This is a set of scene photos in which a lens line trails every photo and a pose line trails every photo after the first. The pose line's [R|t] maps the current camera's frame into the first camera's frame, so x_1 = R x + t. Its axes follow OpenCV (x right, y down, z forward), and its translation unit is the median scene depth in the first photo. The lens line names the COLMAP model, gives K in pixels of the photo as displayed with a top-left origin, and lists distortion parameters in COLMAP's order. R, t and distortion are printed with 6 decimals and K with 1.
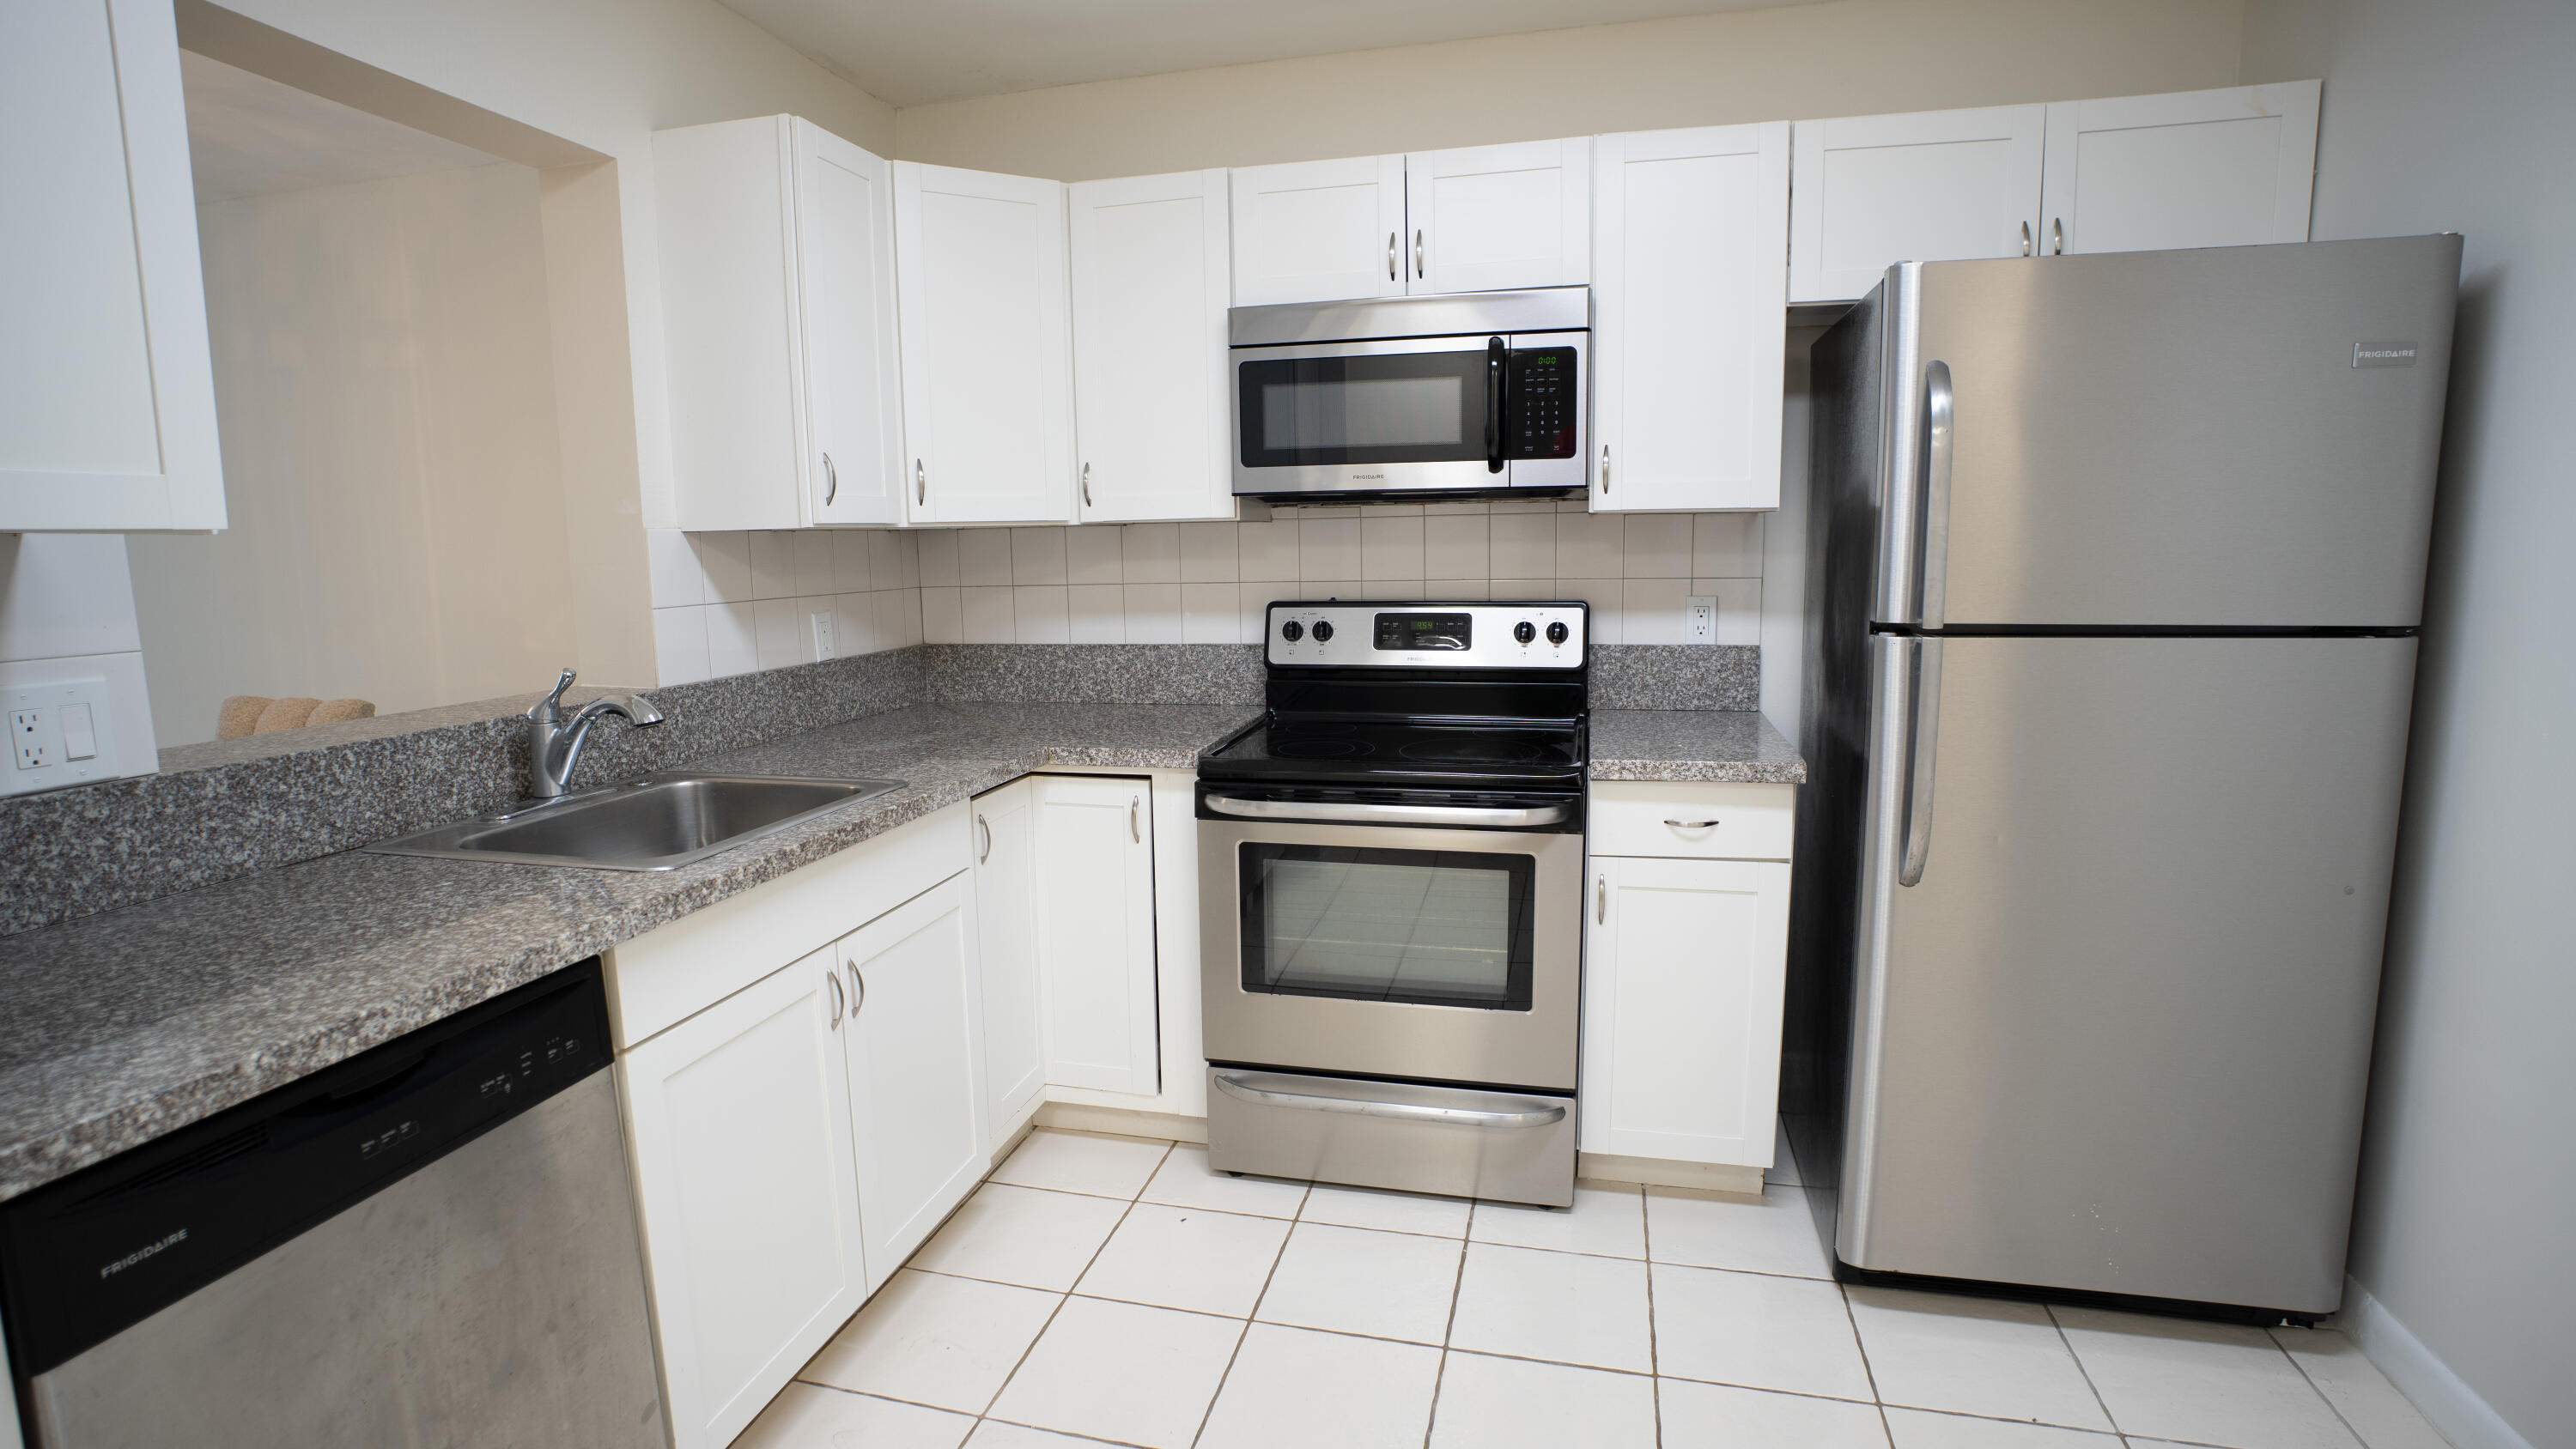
lens RADIAL K [[1223.6, 0, 1297.6], [0, 1223.6, 715.2], [0, 0, 1]] dist [-0.033891, 0.001419]
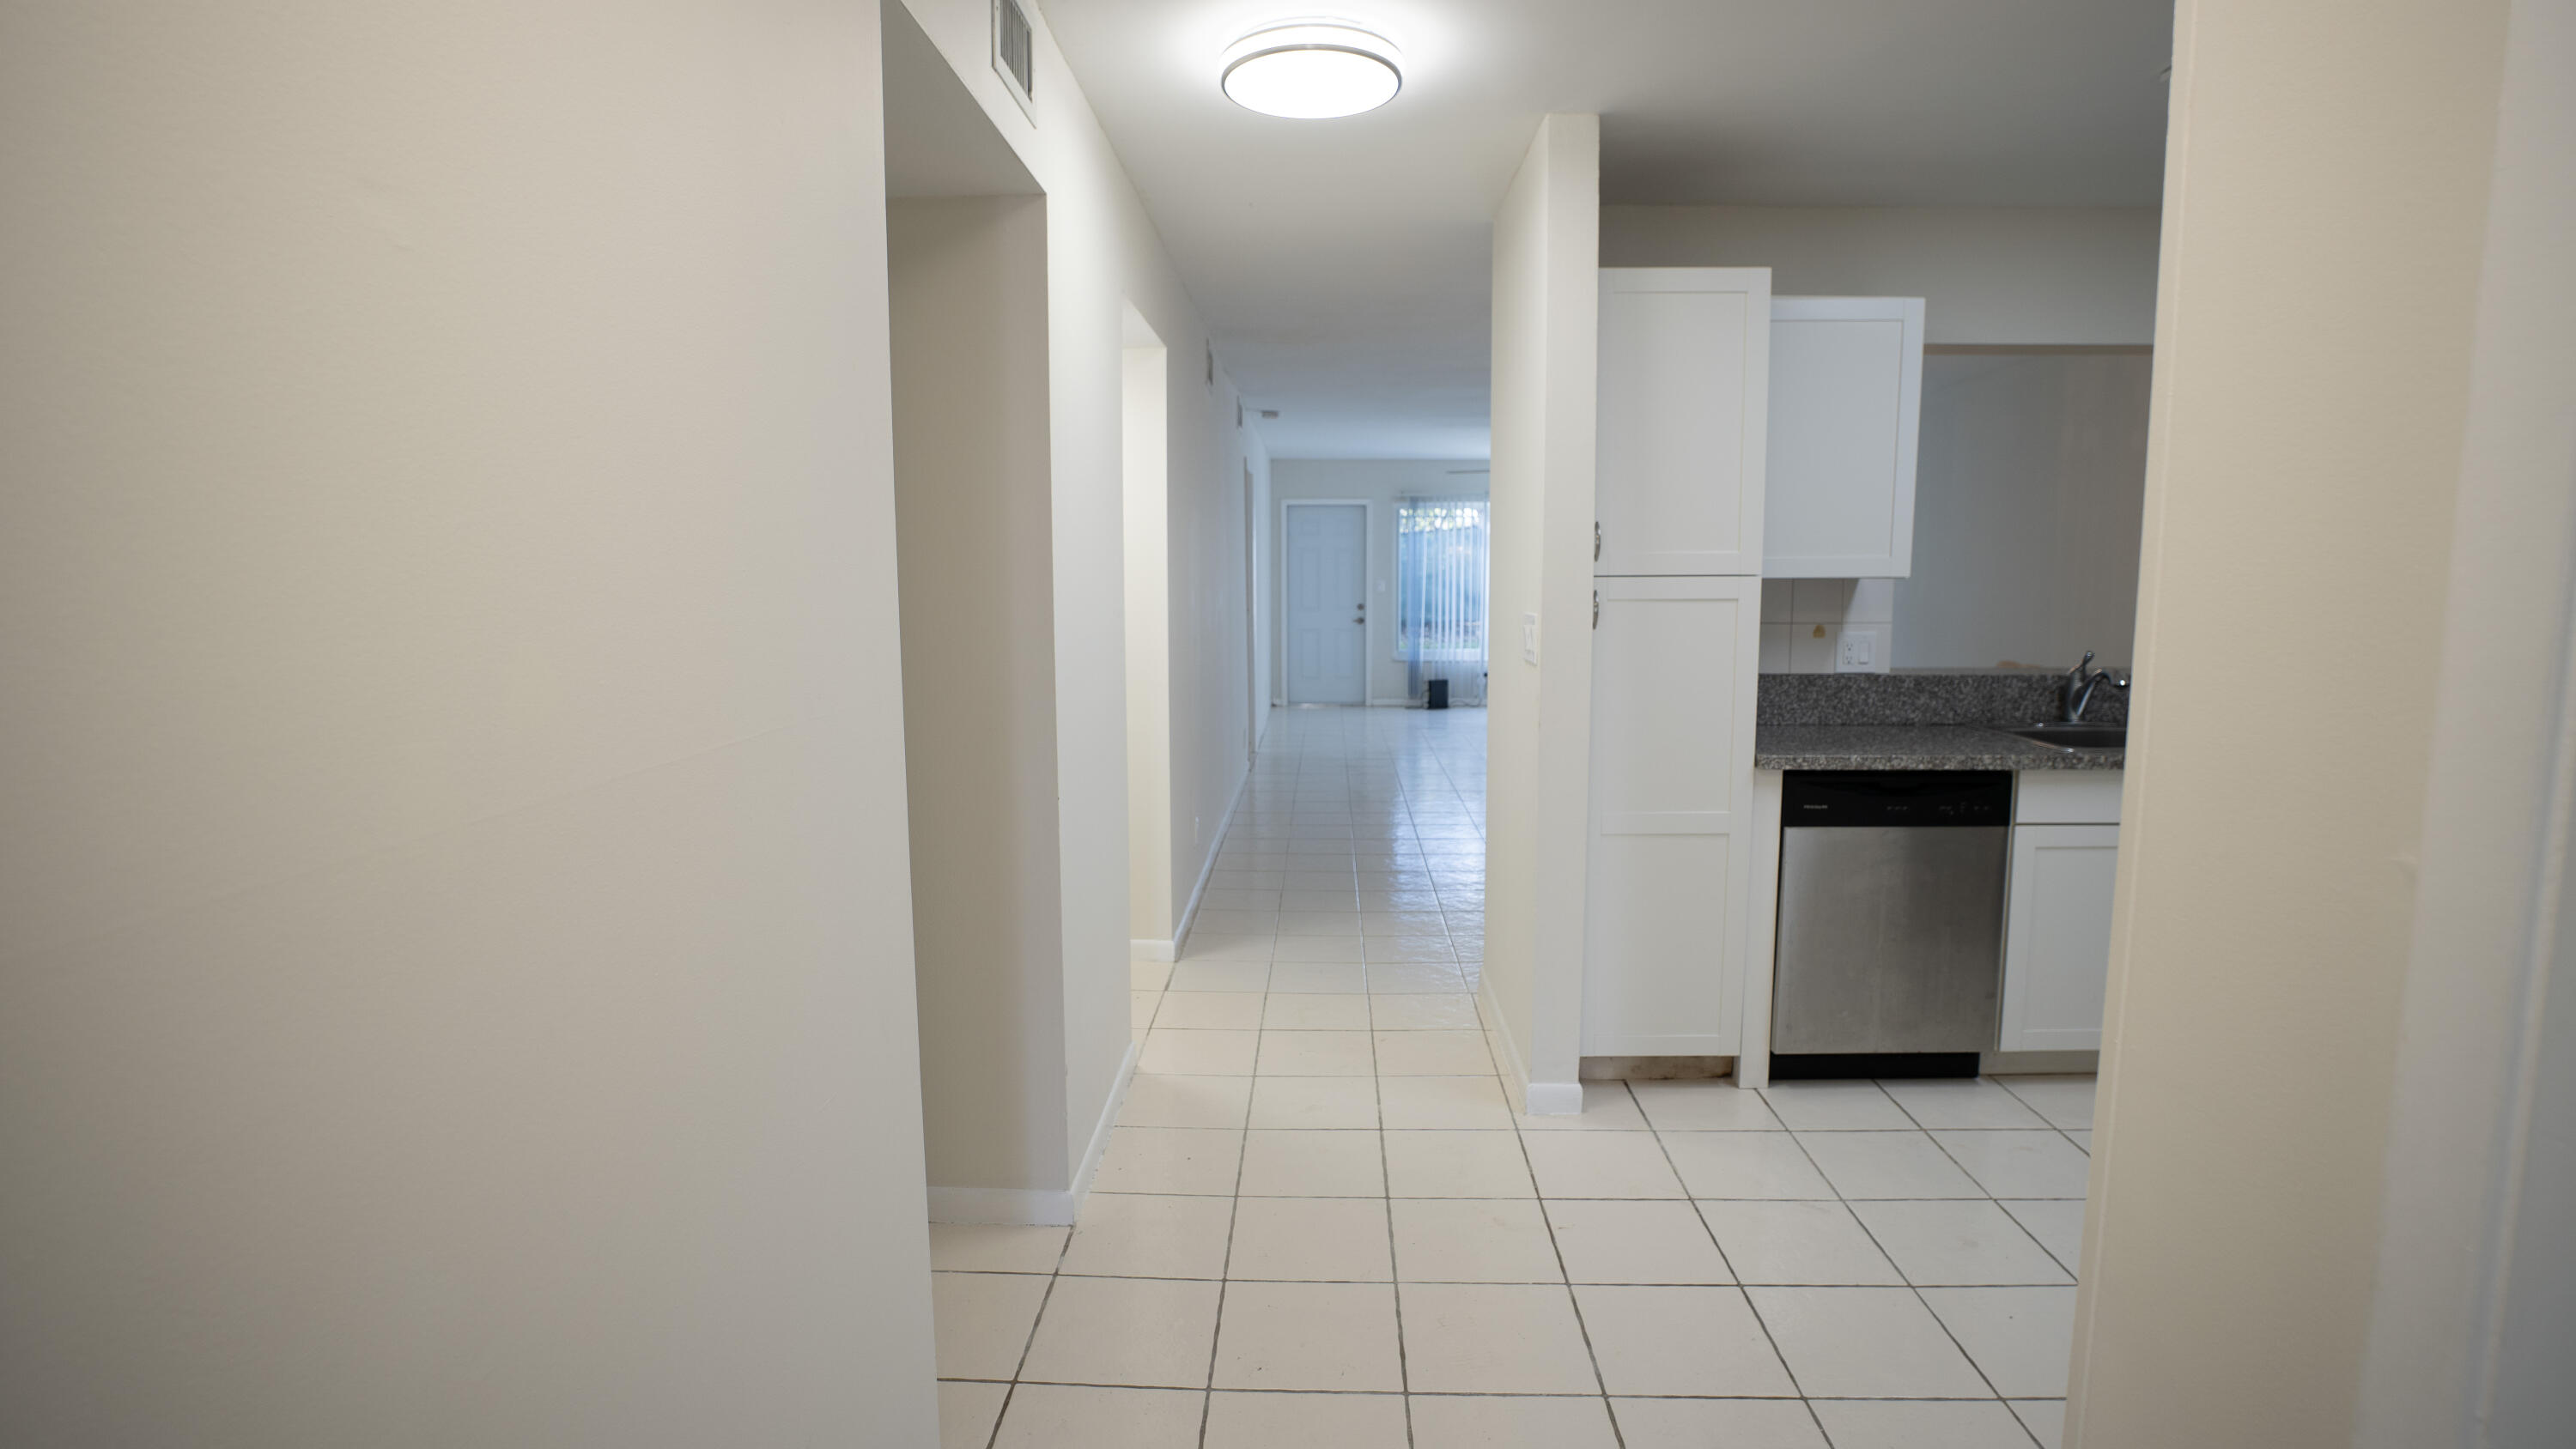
lens RADIAL K [[1223.6, 0, 1297.6], [0, 1223.6, 715.2], [0, 0, 1]] dist [-0.033891, 0.001419]
pose [[0.206252, 0.128865, -0.969976, 1.229024], [-0.133695, 0.985705, 0.102526, 0.039679], [0.969322, 0.108535, 0.220532, -0.721687]]
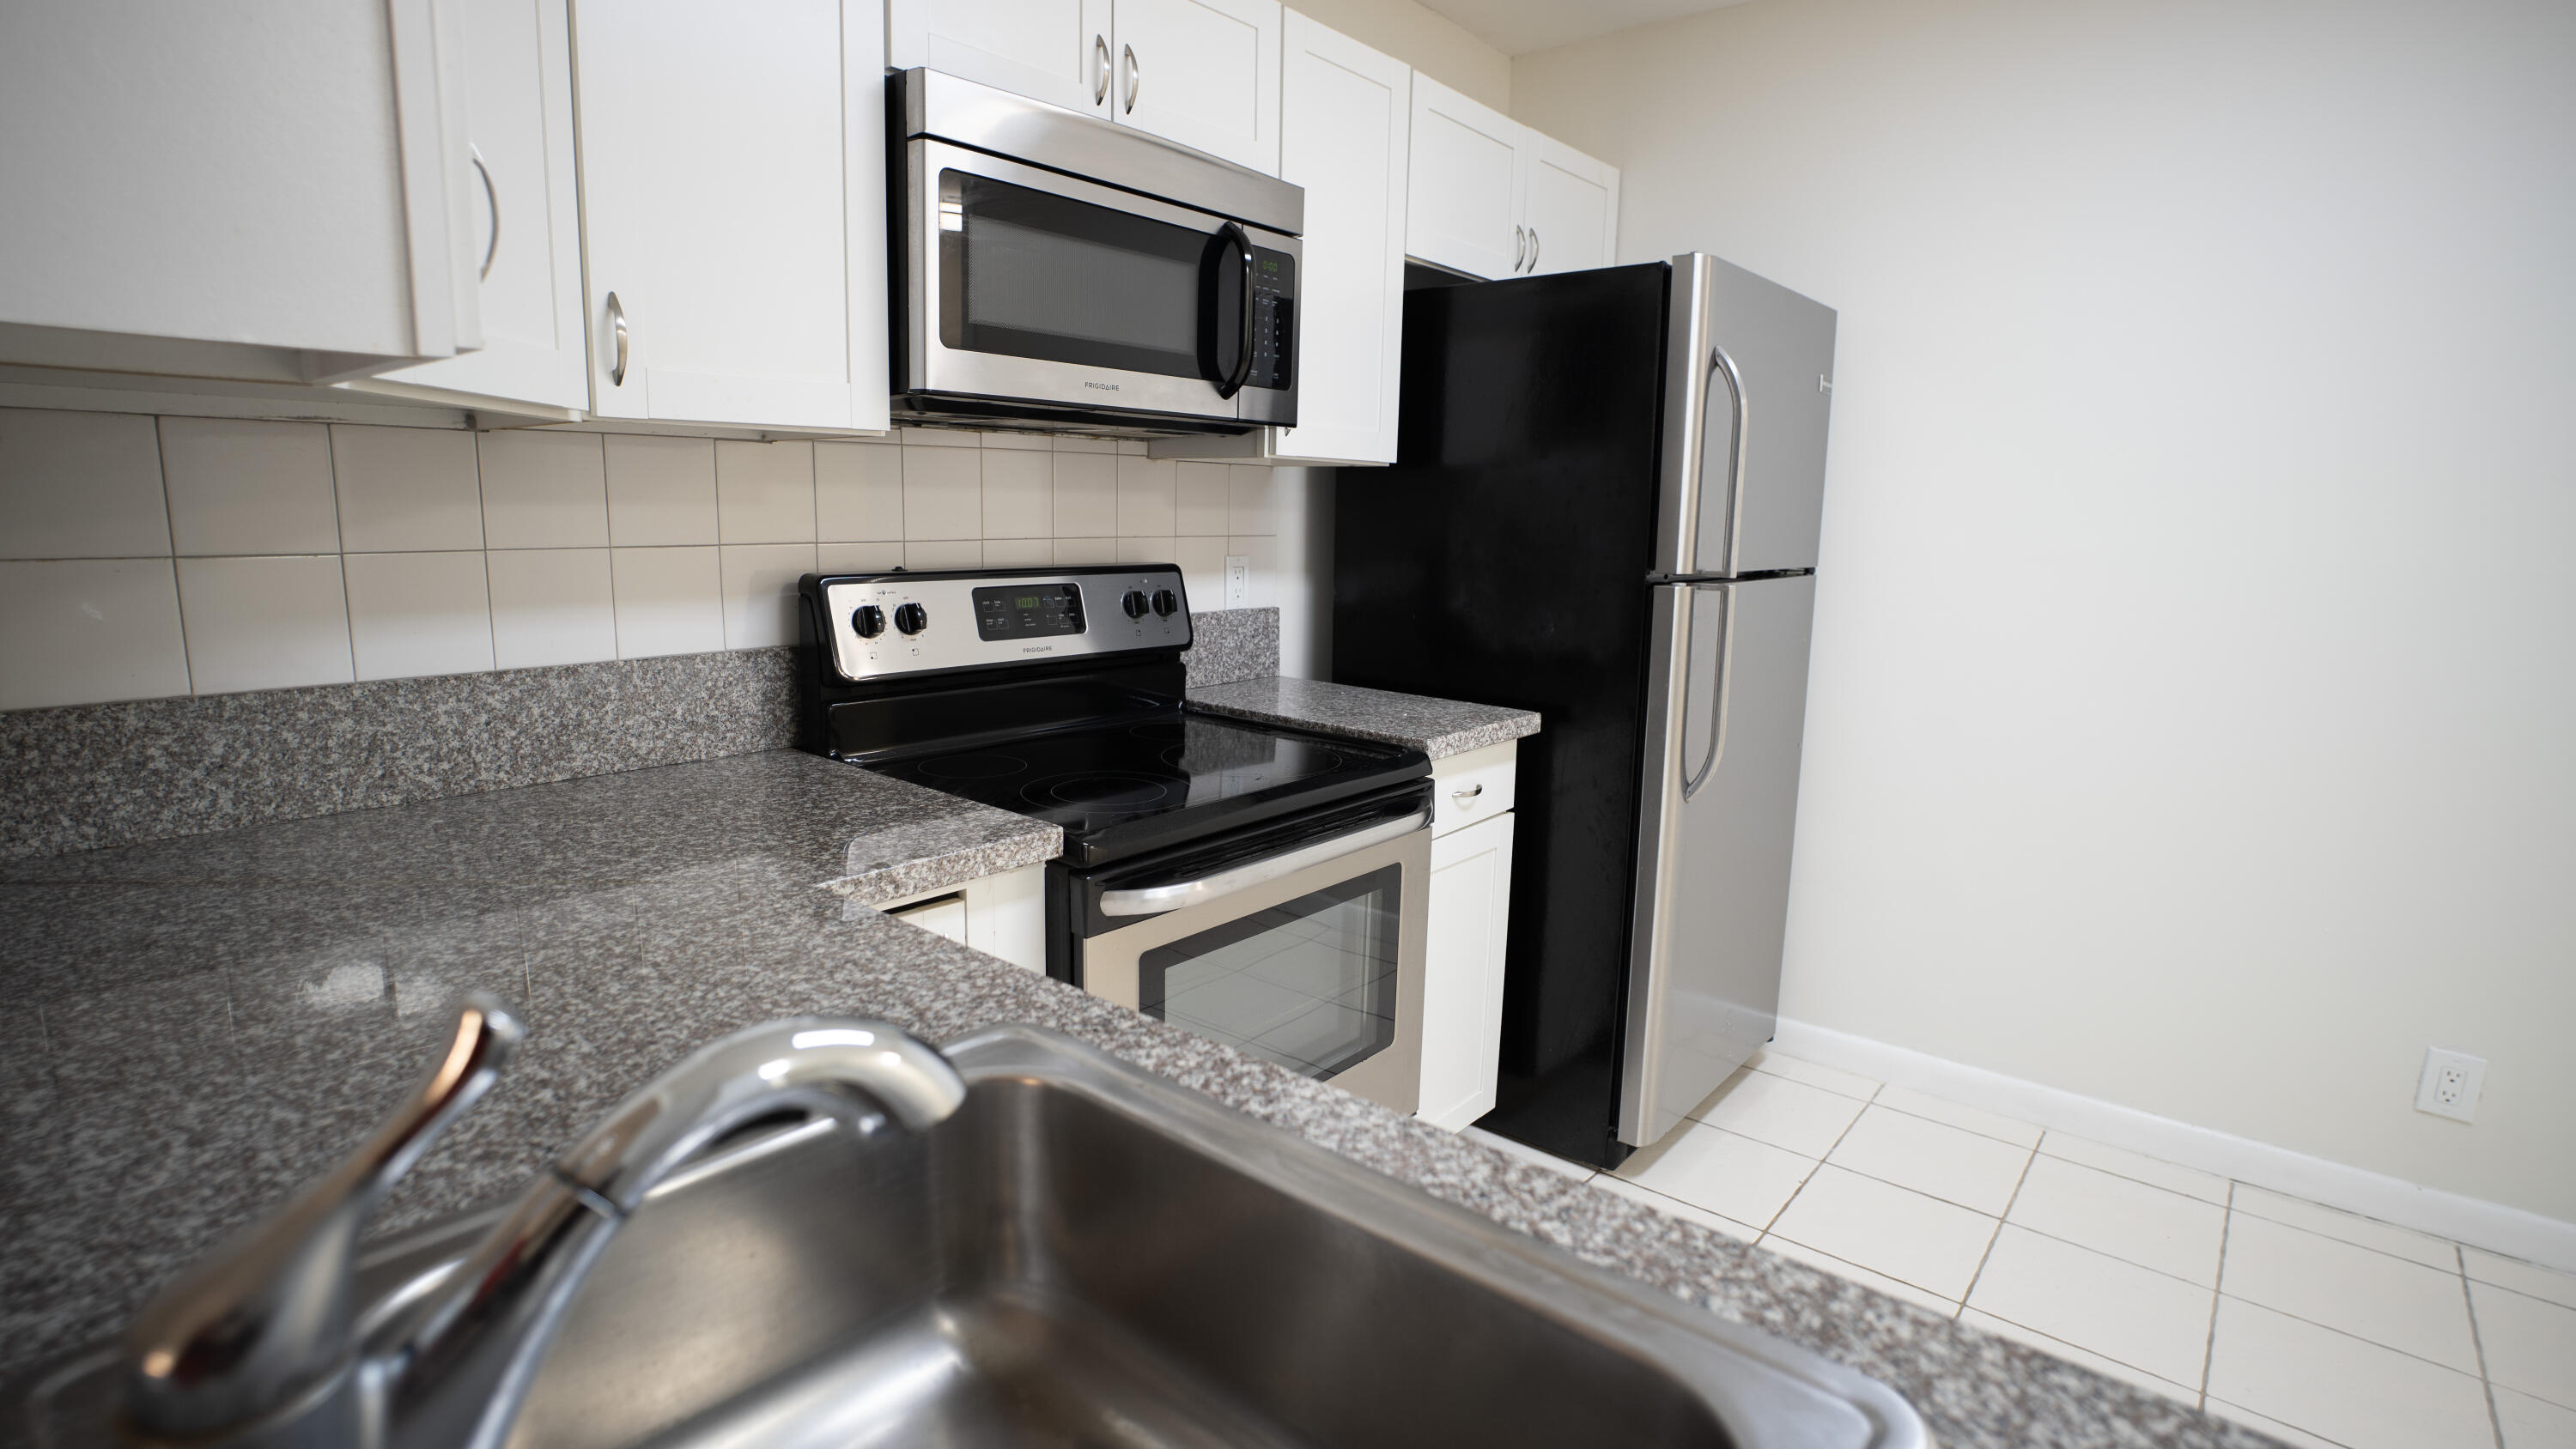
lens RADIAL K [[1223.6, 0, 1297.6], [0, 1223.6, 715.2], [0, 0, 1]] dist [-0.033891, 0.001419]
pose [[0.470036, -0.124980, 0.873754, -0.428719], [0.101067, 0.991034, 0.087387, -0.051225], [-0.876842, 0.047233, 0.478454, 0.490942]]
